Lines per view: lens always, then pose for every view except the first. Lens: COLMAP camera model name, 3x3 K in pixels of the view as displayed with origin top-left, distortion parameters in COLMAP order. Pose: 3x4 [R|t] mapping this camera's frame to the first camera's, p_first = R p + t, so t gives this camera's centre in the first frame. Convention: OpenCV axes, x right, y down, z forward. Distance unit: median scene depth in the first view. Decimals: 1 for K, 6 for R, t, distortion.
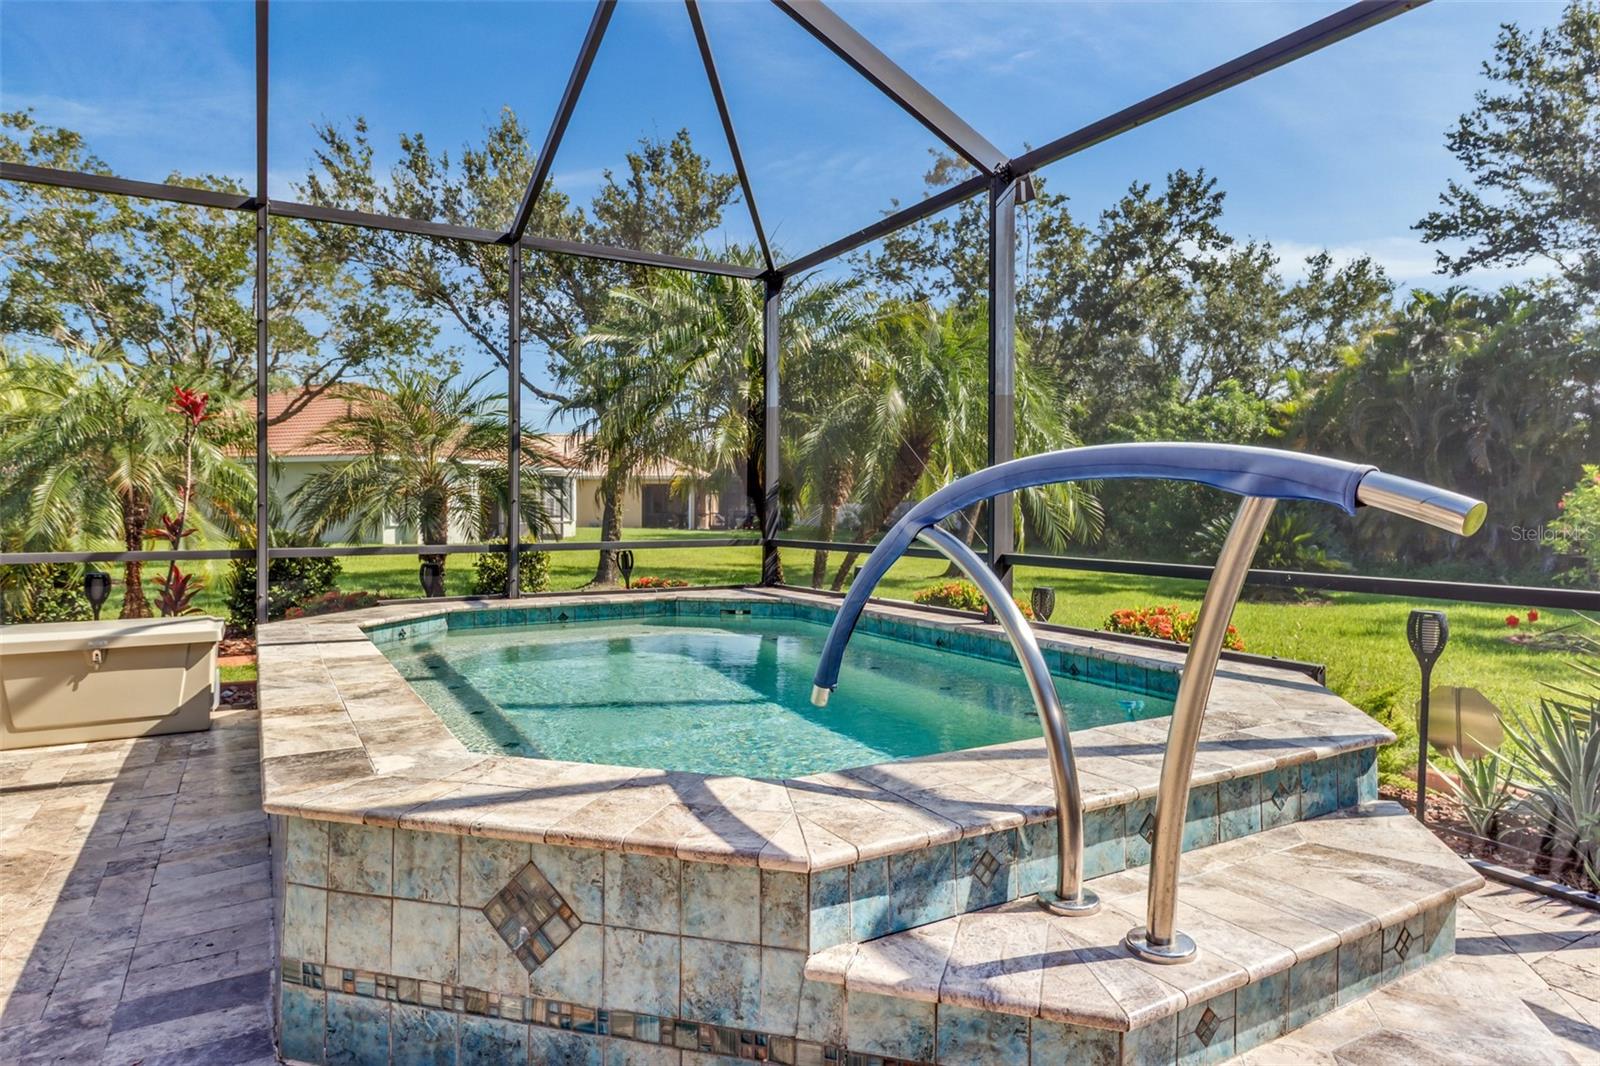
lens RADIAL K [[948.1, 0, 812.4], [0, 948.1, 533.7], [0, 0, 1]] dist [0.002104, -0.001843]
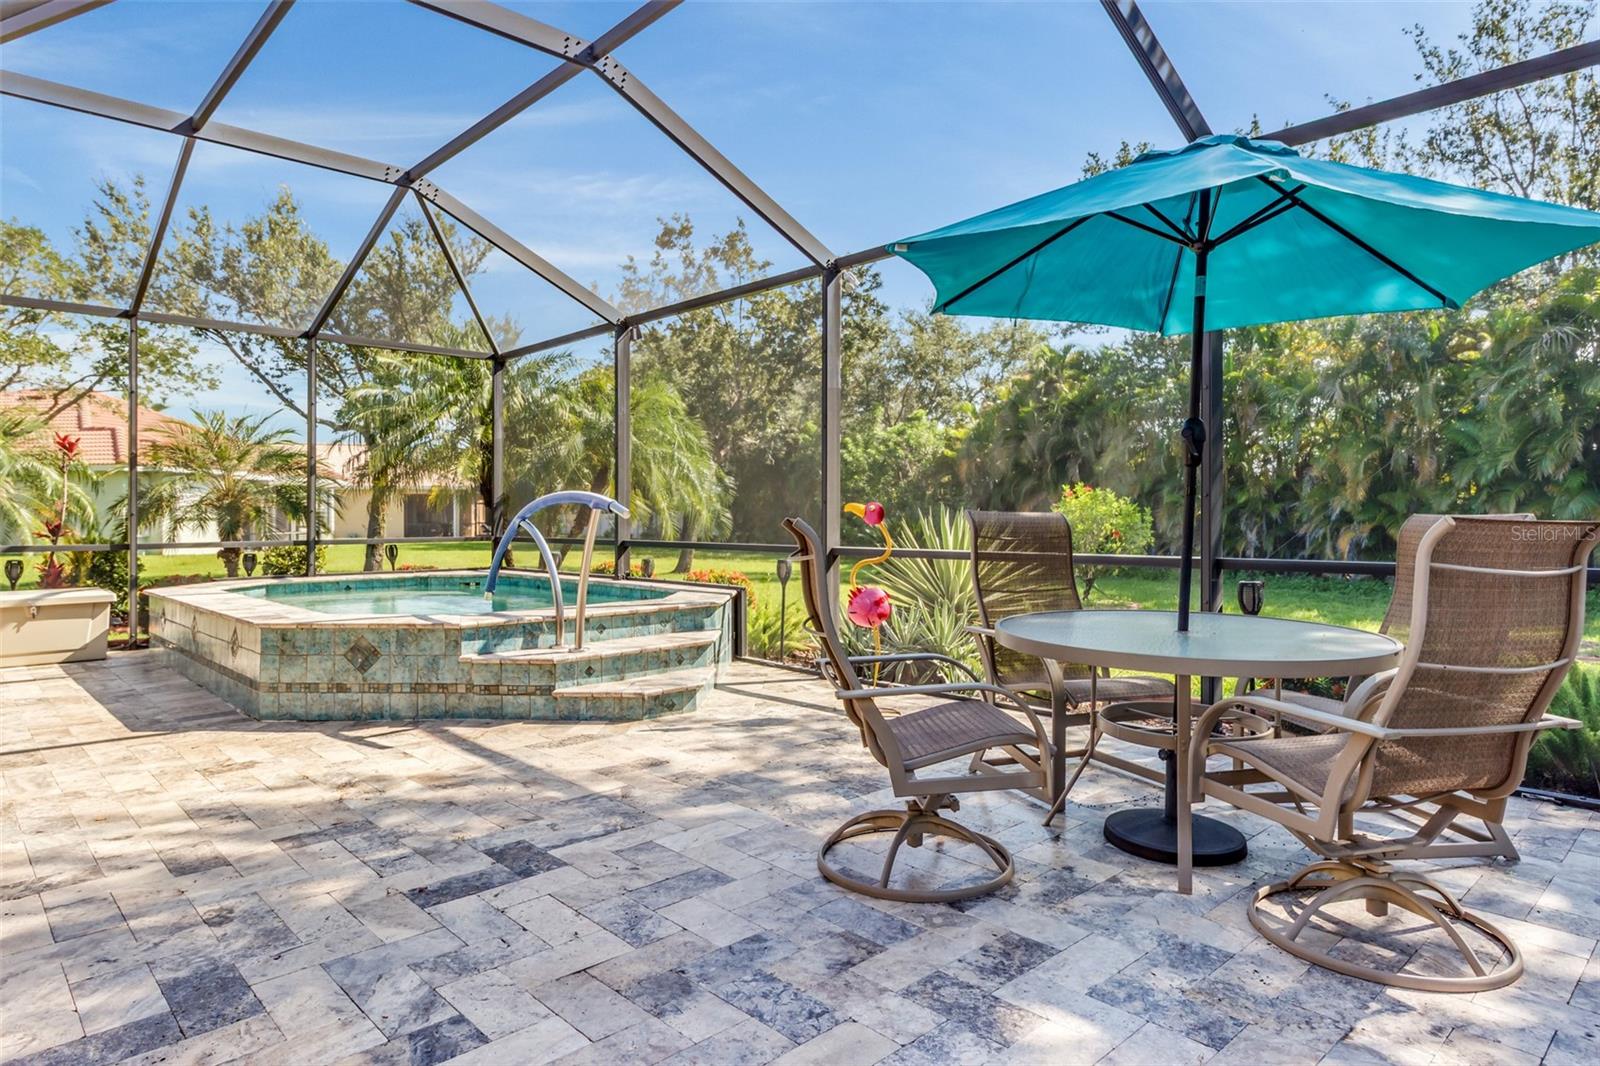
lens RADIAL K [[948.1, 0, 802.0], [0, 948.1, 523.4], [0, 0, 1]] dist [0.002104, -0.001843]
pose [[0.975953, -0.006308, 0.217890, 0.058234], [0.010729, 0.999760, -0.019115, 0.011427], [-0.217717, 0.020993, 0.975786, -0.322990]]
